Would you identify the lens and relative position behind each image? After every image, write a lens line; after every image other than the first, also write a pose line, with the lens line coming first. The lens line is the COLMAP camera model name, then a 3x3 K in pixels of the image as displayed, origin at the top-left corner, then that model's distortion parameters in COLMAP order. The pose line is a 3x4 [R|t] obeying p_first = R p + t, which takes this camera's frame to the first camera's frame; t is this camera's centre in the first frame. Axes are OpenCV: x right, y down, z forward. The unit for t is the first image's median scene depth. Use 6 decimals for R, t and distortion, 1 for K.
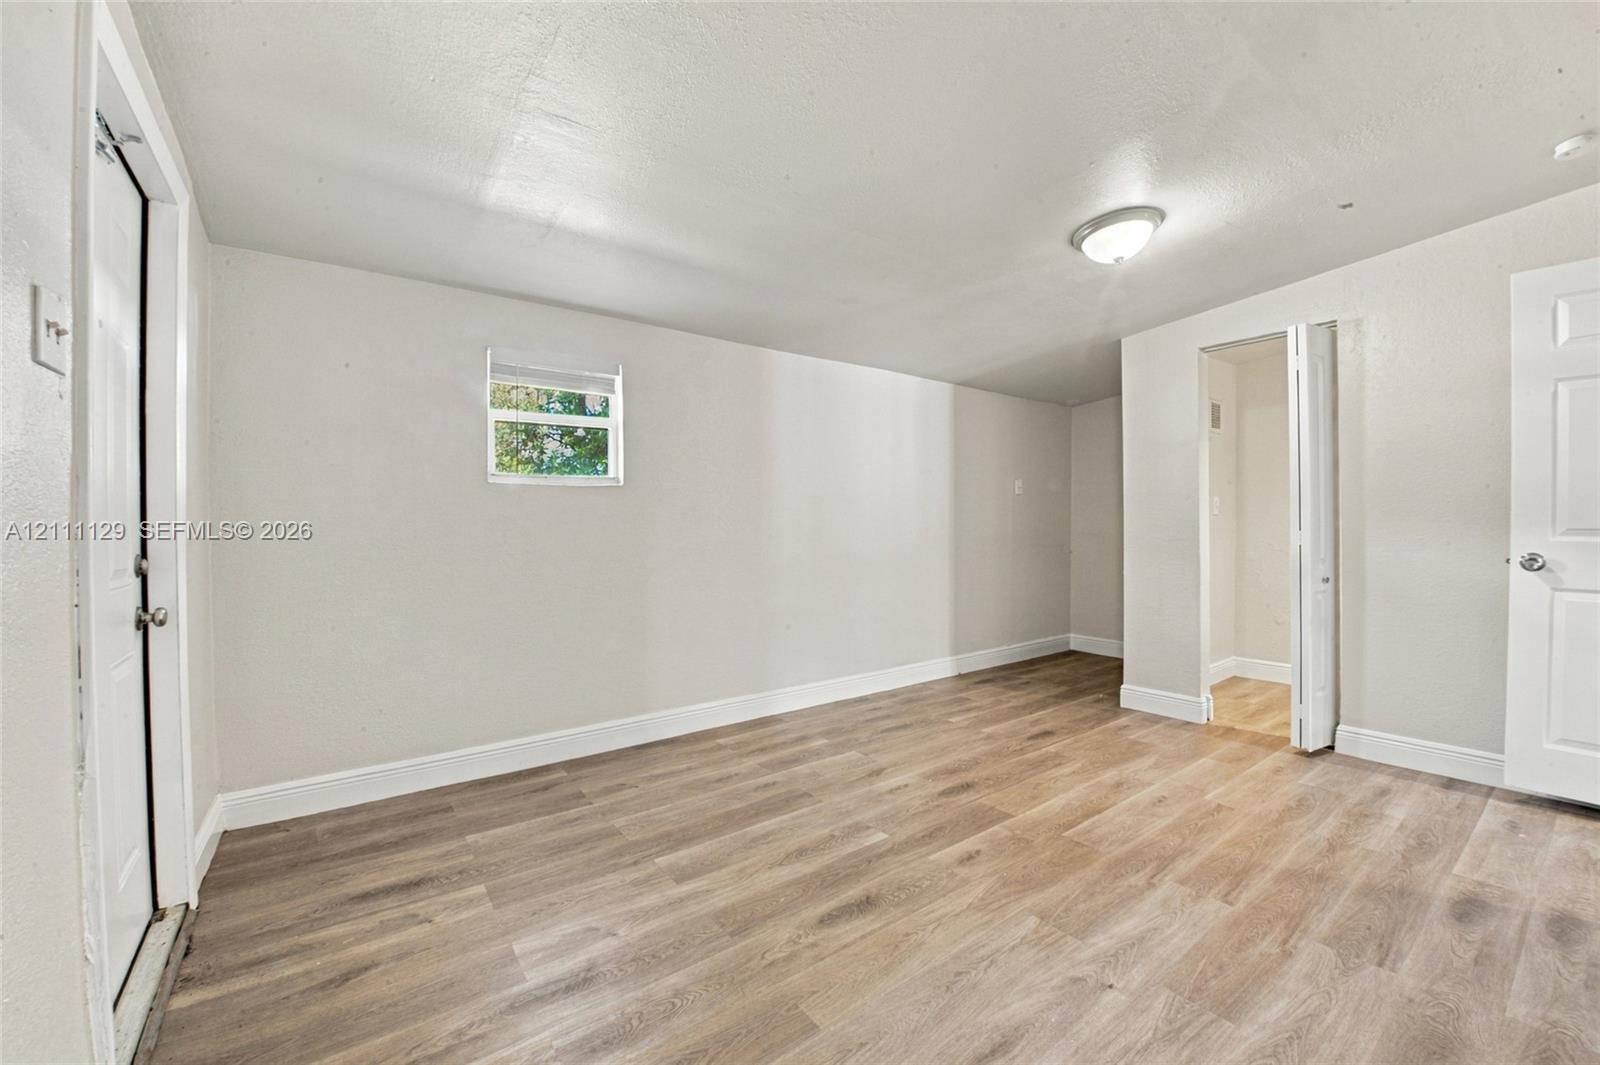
lens RADIAL K [[653.7, 0, 798.6], [0, 653.7, 522.1], [0, 0, 1]] dist [-0.020910, -0.001119]
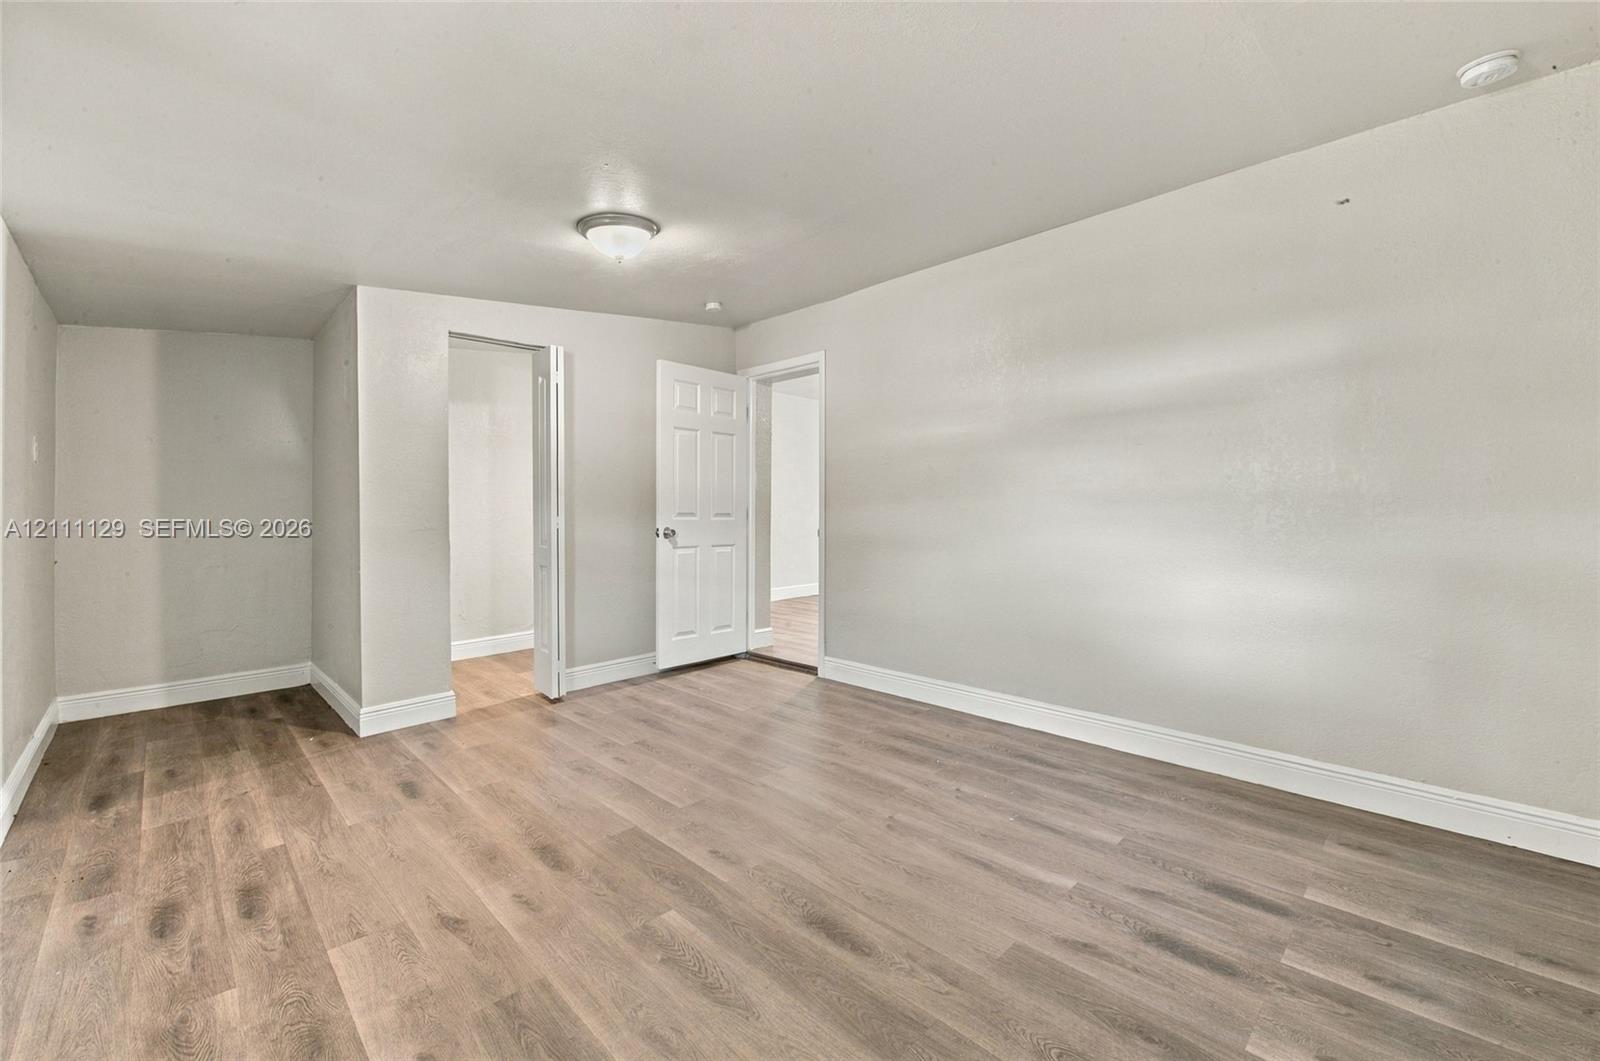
lens RADIAL K [[653.7, 0, 798.6], [0, 653.7, 520.1], [0, 0, 1]] dist [-0.020910, -0.001119]
pose [[-0.168277, -0.010458, 0.985684, -0.567998], [0.006789, 0.999908, 0.011768, 0.009485], [-0.985716, 0.008672, -0.168191, 0.865498]]
